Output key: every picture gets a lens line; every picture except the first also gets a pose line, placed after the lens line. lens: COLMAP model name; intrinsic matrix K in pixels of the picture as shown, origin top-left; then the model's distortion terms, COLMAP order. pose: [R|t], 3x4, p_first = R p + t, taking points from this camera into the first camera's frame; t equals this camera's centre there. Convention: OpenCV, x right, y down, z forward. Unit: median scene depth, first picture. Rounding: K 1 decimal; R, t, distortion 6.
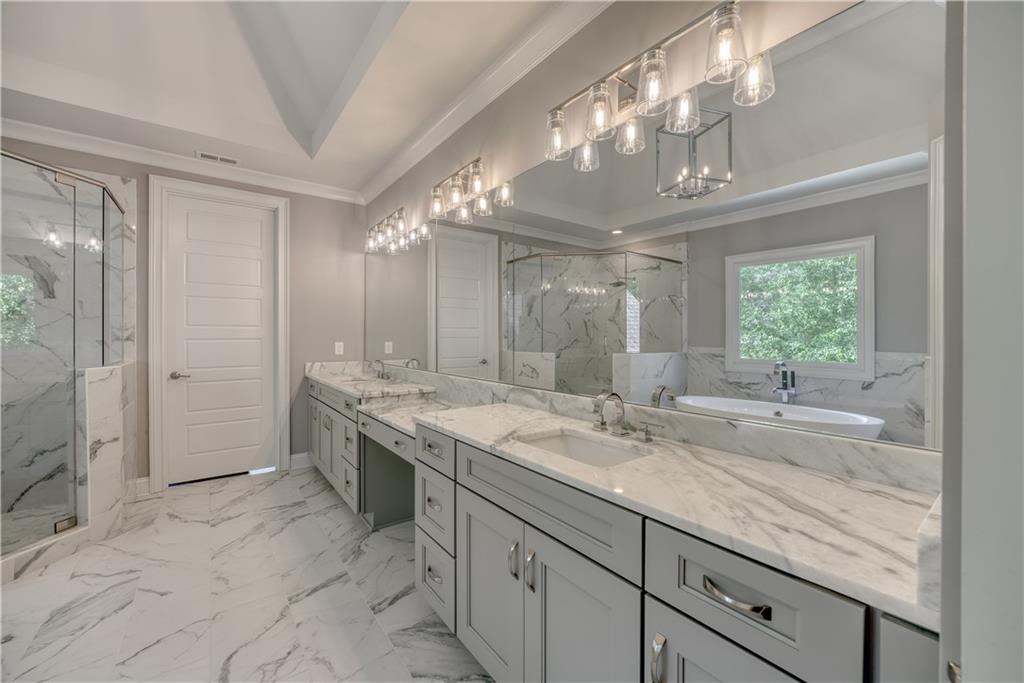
lens RADIAL K [[405.4, 0, 512.0], [0, 405.4, 337.5], [0, 0, 1]] dist [-0.010832, 0.001826]
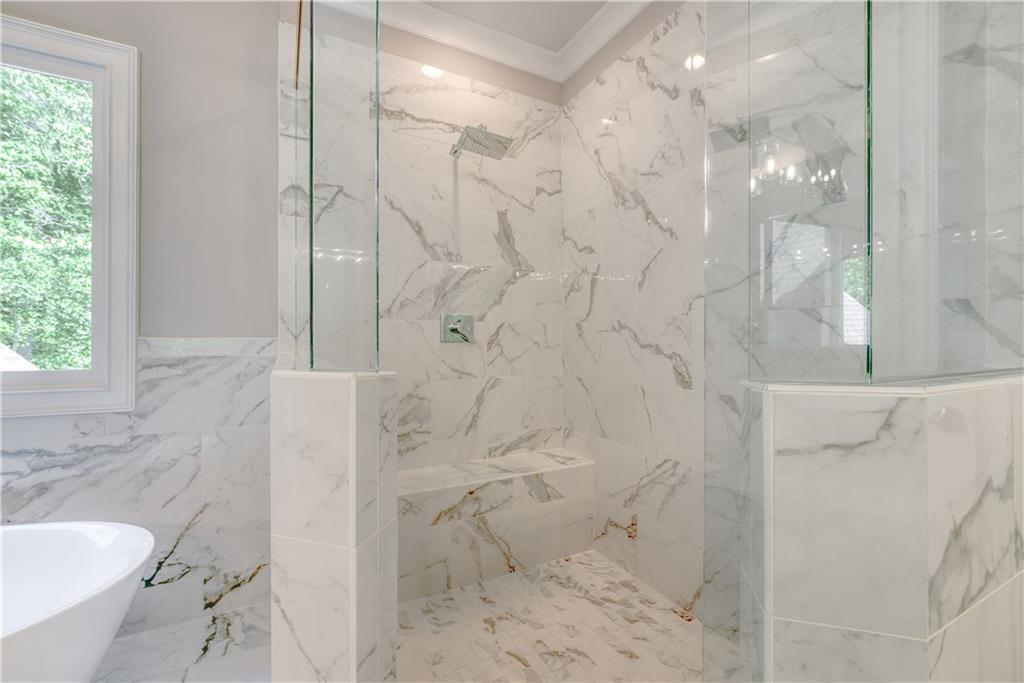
lens RADIAL K [[436.9, 0, 516.8], [0, 436.9, 341.2], [0, 0, 1]] dist [-0.003103, -0.000500]
pose [[-0.155795, -0.000341, -0.987789, -0.715060], [-0.004665, 0.999989, 0.000391, 0.047728], [0.987778, 0.004669, -0.155794, 0.807064]]
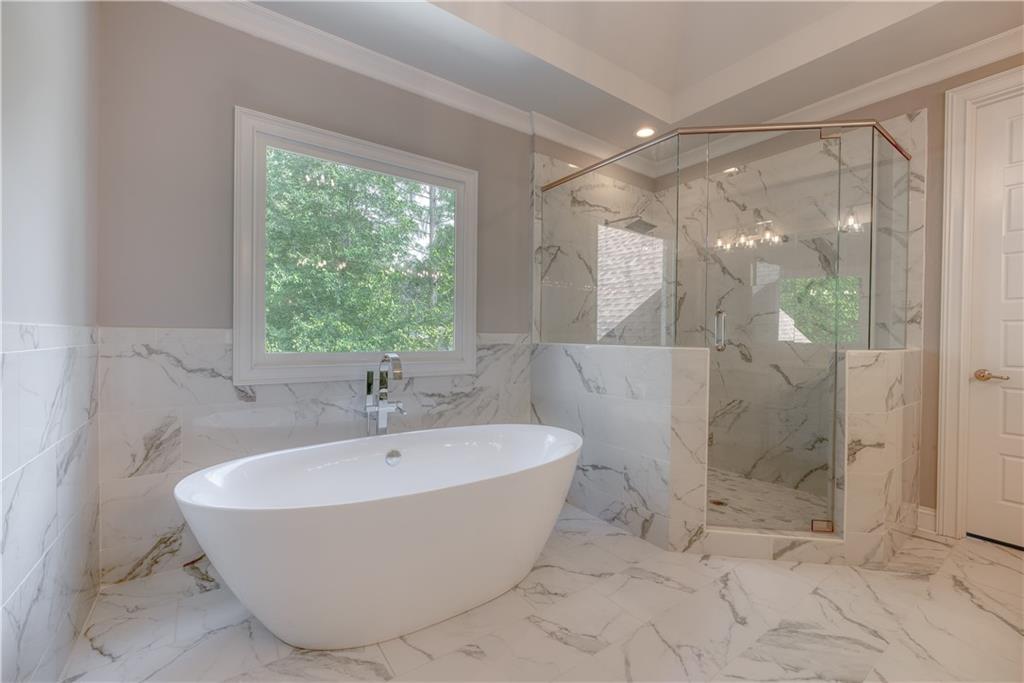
lens RADIAL K [[423.1, 0, 515.8], [0, 423.1, 340.5], [0, 0, 1]] dist [-0.007896, 0.000516]
pose [[-0.014885, 0.009580, -0.999843, -0.163106], [-0.013893, 0.999856, 0.009787, 0.052391], [0.999793, 0.014036, -0.014750, 0.296502]]
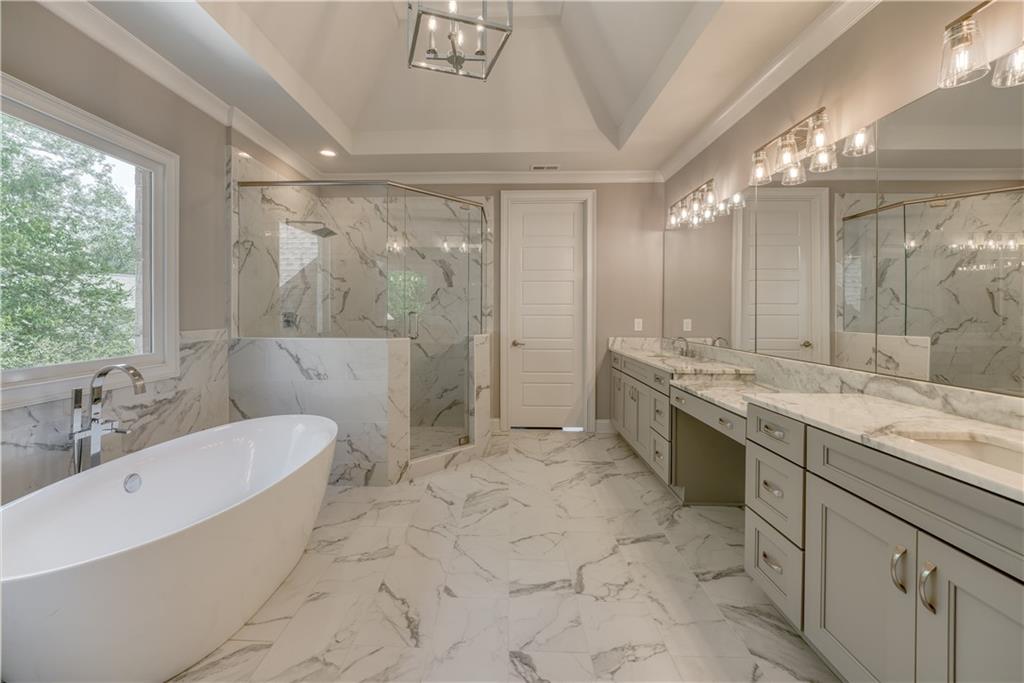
lens RADIAL K [[423.1, 0, 492.0], [0, 423.1, 315.4], [0, 0, 1]] dist [-0.007896, 0.000516]
pose [[0.777016, 0.005964, -0.629452, -0.054077], [-0.004236, 0.999982, 0.004246, -0.000176], [0.629466, -0.000633, 0.777028, -0.124739]]
